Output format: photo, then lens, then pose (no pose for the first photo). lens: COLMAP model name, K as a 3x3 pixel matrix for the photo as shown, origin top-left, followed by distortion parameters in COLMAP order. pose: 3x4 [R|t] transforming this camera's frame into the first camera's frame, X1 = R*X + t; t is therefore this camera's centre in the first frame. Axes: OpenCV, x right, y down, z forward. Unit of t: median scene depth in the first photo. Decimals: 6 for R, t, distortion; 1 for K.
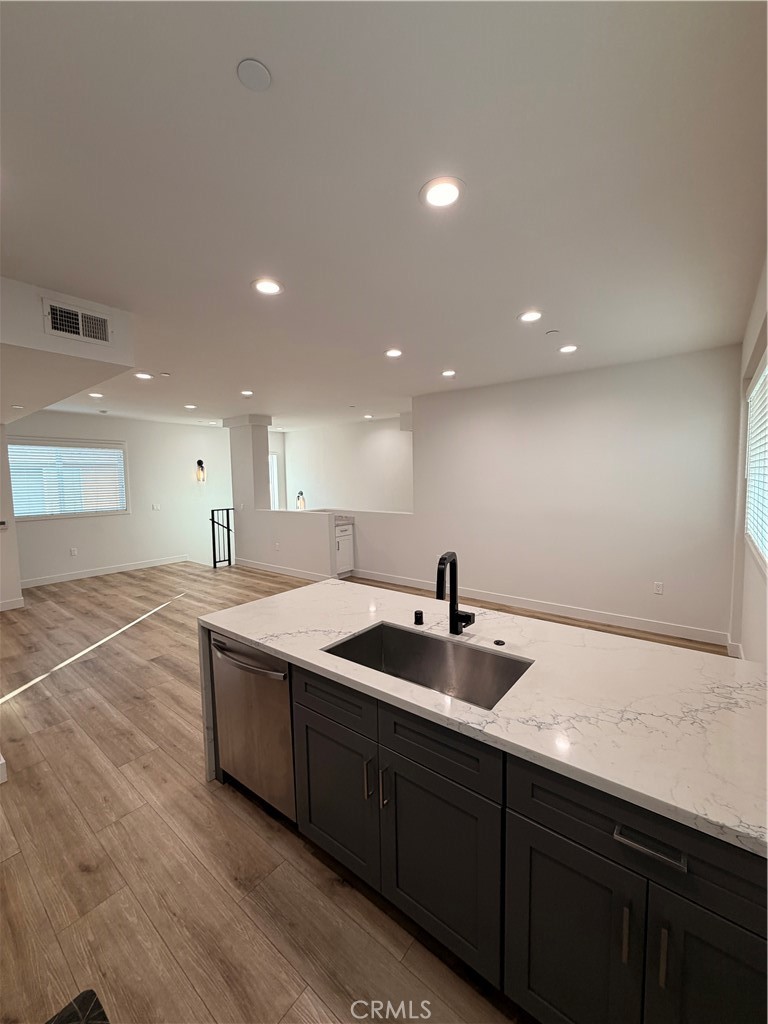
lens RADIAL K [[408.5, 0, 383.9], [0, 408.5, 507.9], [0, 0, 1]] dist [-0.001398, 0.000512]
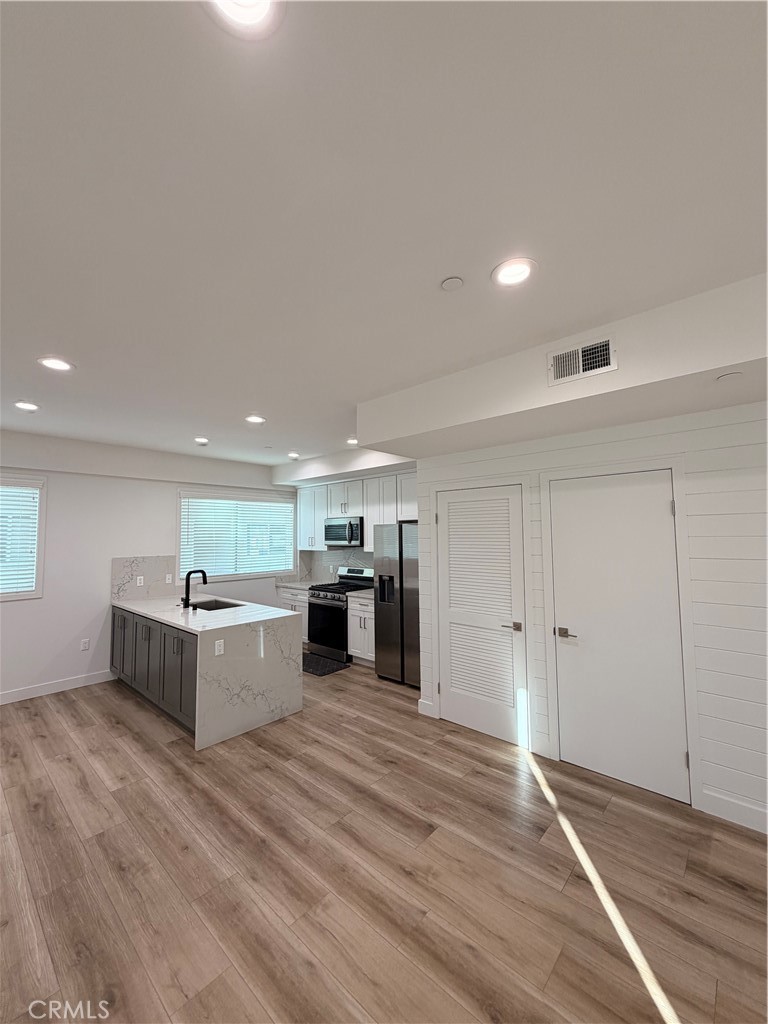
lens RADIAL K [[408.5, 0, 383.4], [0, 408.5, 509.2], [0, 0, 1]] dist [-0.001398, 0.000512]
pose [[-0.997402, 0.032813, 0.064133, -0.516030], [0.033517, 0.999389, 0.009924, -0.109526], [-0.063769, 0.012047, -0.997892, 1.515971]]
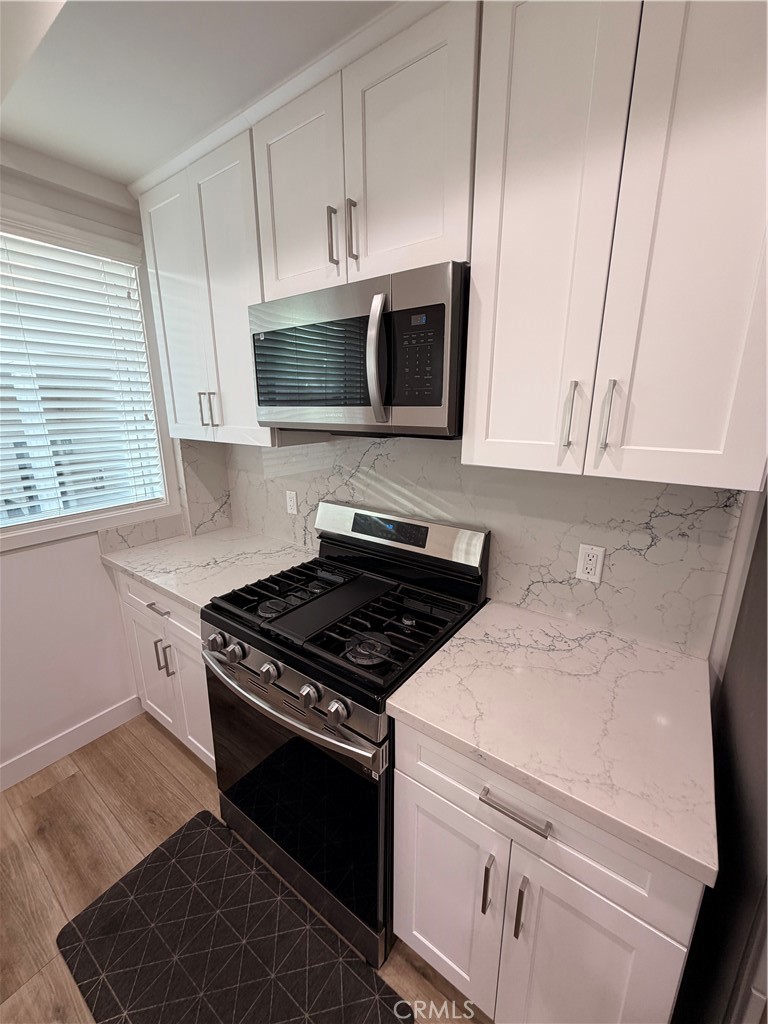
lens RADIAL K [[408.5, 0, 383.3], [0, 408.5, 507.6], [0, 0, 1]] dist [-0.001398, 0.000512]
pose [[-0.999011, 0.026937, -0.035377, -0.291391], [0.014401, 0.948744, 0.315716, -0.011486], [0.042068, 0.314894, -0.948194, 0.384073]]
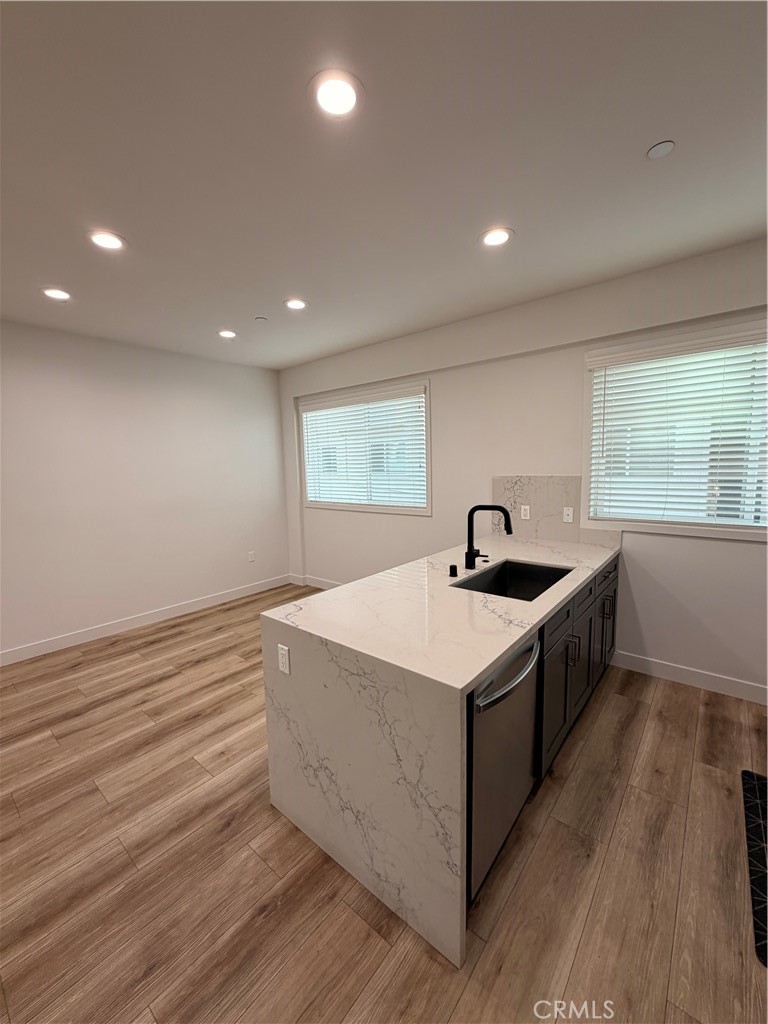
lens RADIAL K [[408.5, 0, 384.4], [0, 408.5, 507.4], [0, 0, 1]] dist [-0.001398, 0.000512]
pose [[0.023134, -0.089389, 0.995728, -0.527244], [0.100202, 0.991187, 0.086653, -0.013317], [-0.994698, 0.097769, 0.031887, 0.573967]]
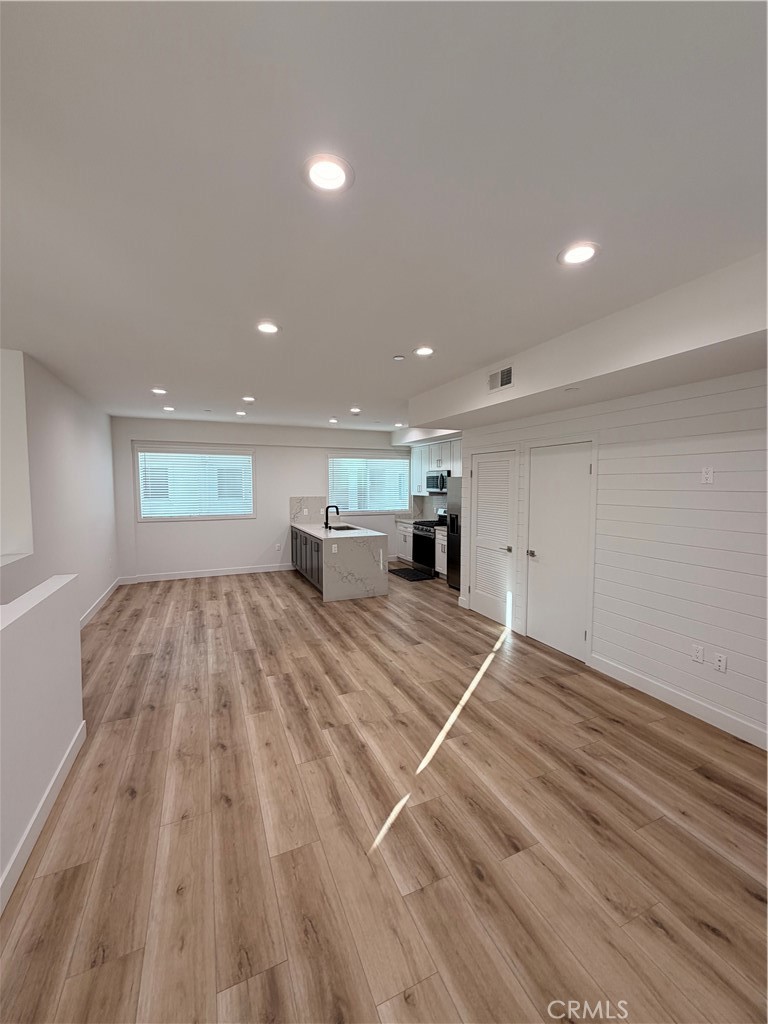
lens RADIAL K [[408.5, 0, 383.5], [0, 408.5, 511.8], [0, 0, 1]] dist [-0.001398, 0.000512]
pose [[-0.883913, -0.014350, 0.467431, -0.948392], [0.051017, 0.990605, 0.126885, -0.135536], [-0.464860, 0.136002, -0.874876, 1.879457]]
